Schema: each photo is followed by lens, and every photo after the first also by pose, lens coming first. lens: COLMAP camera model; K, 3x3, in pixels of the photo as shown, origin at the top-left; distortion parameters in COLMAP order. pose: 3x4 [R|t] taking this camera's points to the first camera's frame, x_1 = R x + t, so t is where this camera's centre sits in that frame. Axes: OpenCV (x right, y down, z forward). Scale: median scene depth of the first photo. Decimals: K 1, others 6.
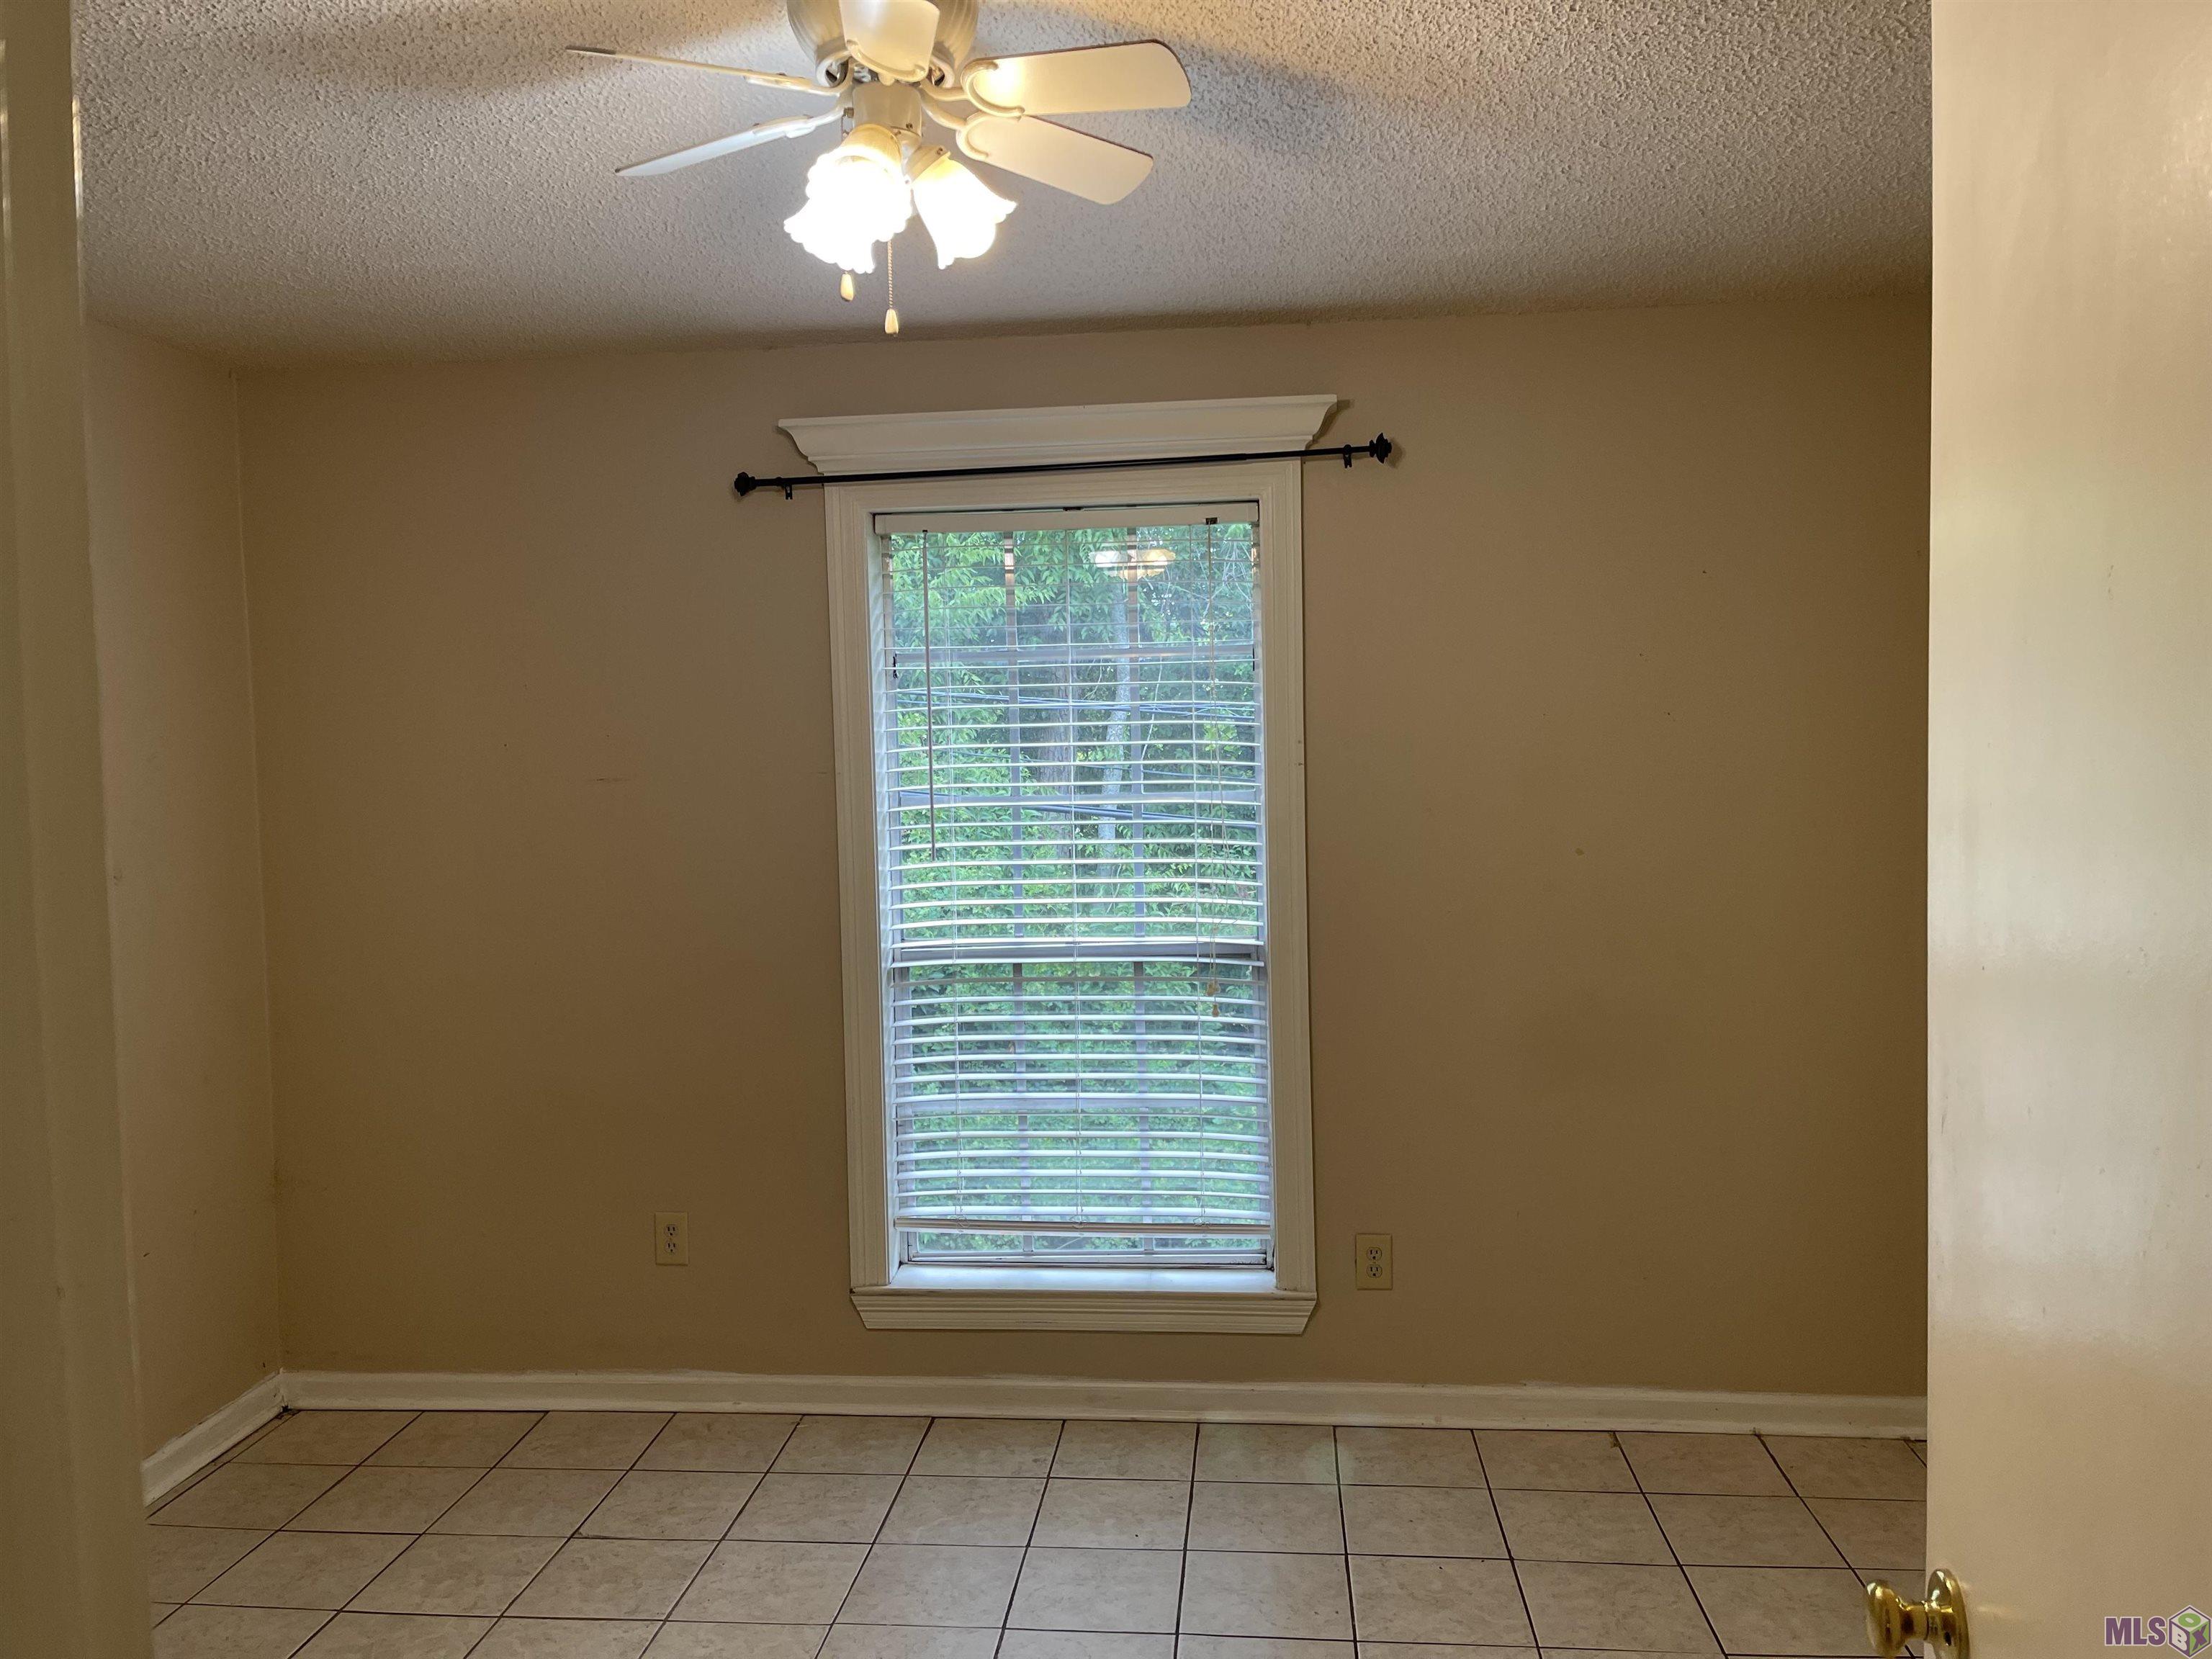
lens RADIAL K [[1675.2, 0, 1090.6], [0, 1675.2, 847.9], [0, 0, 1]] dist [0.051087, -0.069387]
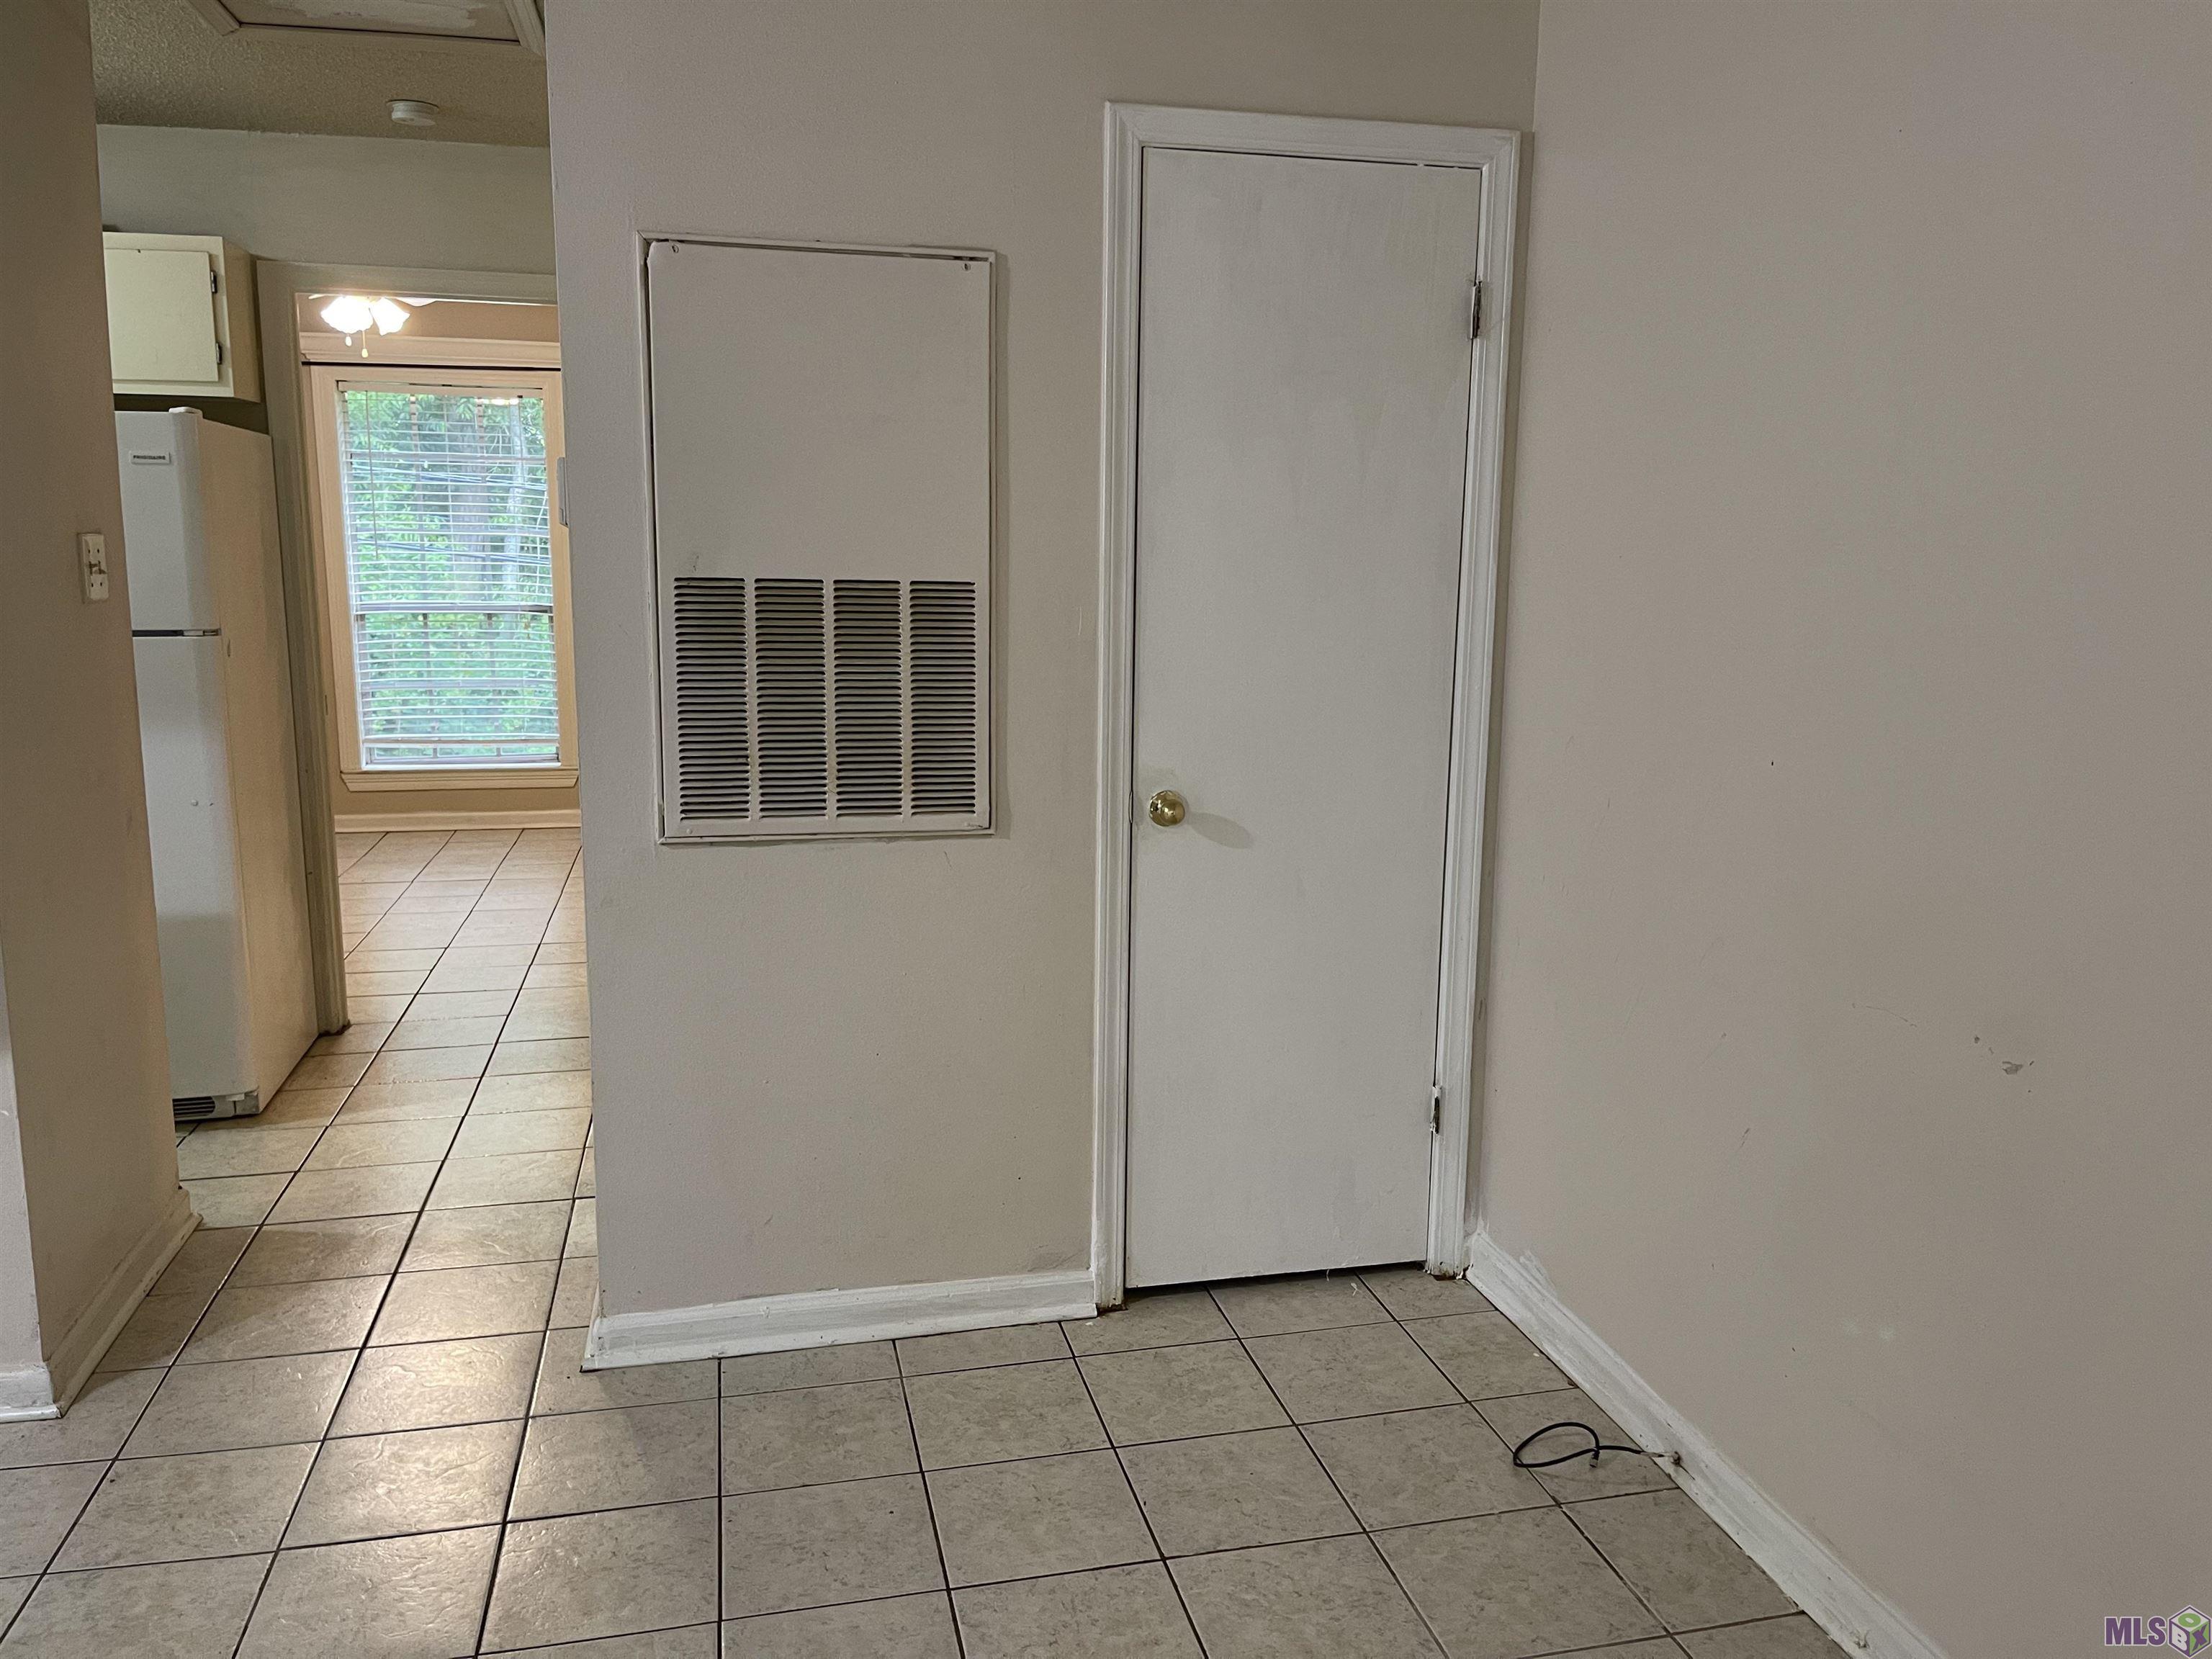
lens RADIAL K [[1675.2, 0, 1103.6], [0, 1675.2, 825.9], [0, 0, 1]] dist [0.051087, -0.069387]
pose [[0.945986, -0.024672, 0.323266, 0.071544], [-0.014555, 0.992863, 0.118367, 0.075956], [-0.323880, -0.116678, 0.938876, -1.283757]]
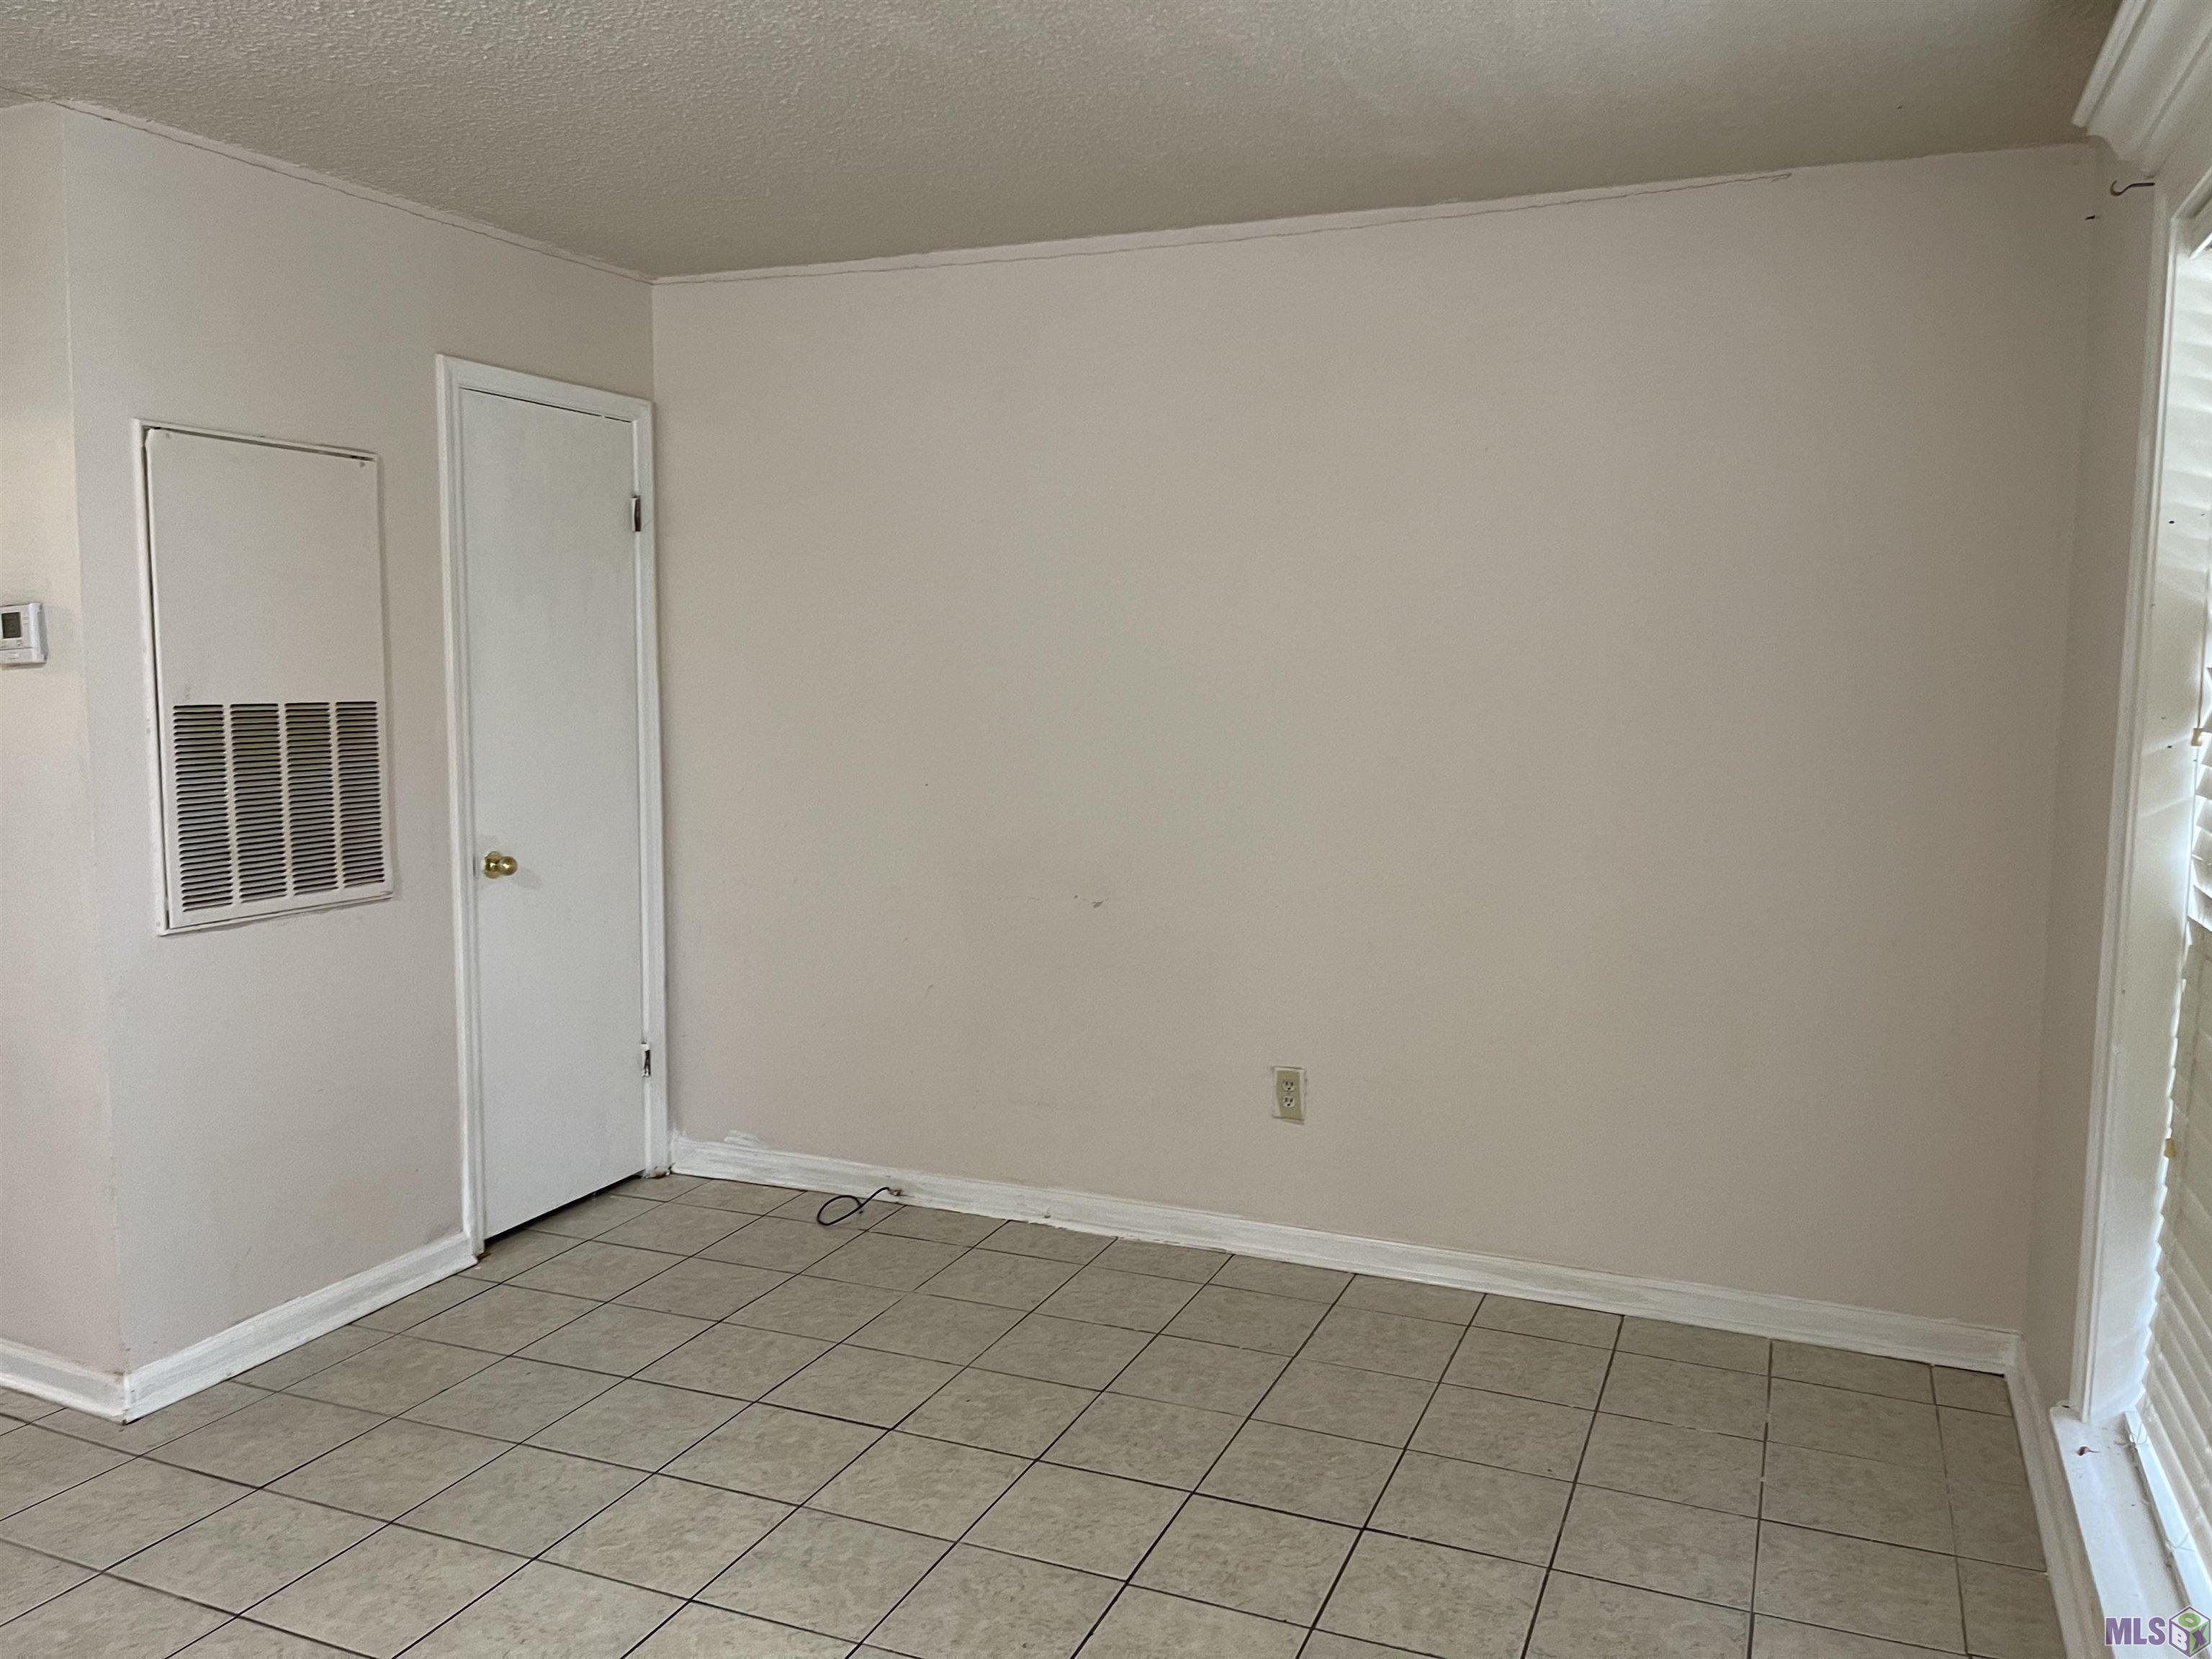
lens RADIAL K [[1675.2, 0, 1108.2], [0, 1675.2, 843.4], [0, 0, 1]] dist [0.051087, -0.069387]
pose [[0.298551, -0.085932, 0.950517, -1.821664], [0.037395, 0.996227, 0.078319, 0.083112], [-0.953661, 0.012162, 0.300638, -1.158790]]
